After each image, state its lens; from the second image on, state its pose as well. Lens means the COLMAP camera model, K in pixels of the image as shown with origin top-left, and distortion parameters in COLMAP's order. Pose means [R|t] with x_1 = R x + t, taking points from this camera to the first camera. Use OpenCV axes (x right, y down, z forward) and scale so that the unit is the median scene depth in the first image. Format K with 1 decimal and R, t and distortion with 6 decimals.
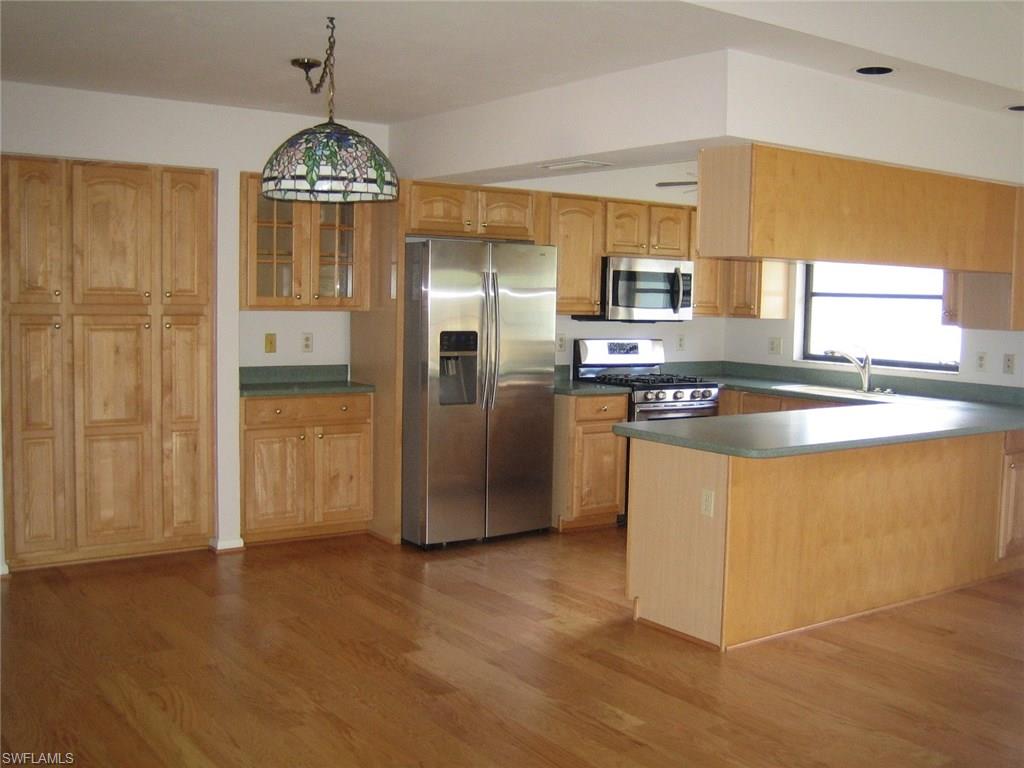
lens RADIAL K [[1089.6, 0, 512.0], [0, 1089.6, 384.0], [0, 0, 1]] dist [-0.106382, 0.018330]
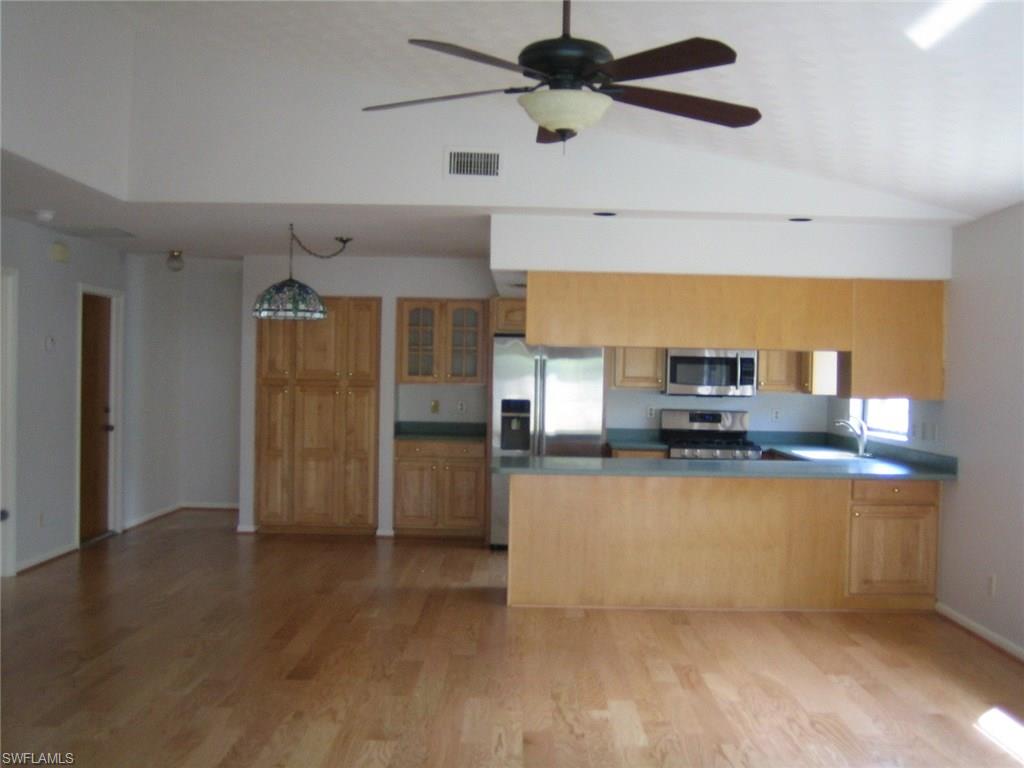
lens RADIAL K [[1089.6, 0, 512.0], [0, 1089.6, 384.0], [0, 0, 1]] dist [-0.106382, 0.018330]
pose [[0.806873, -0.001195, -0.590724, 0.829497], [-0.050660, 0.996174, -0.071212, 0.036352], [0.588549, 0.087386, 0.803725, -0.182407]]
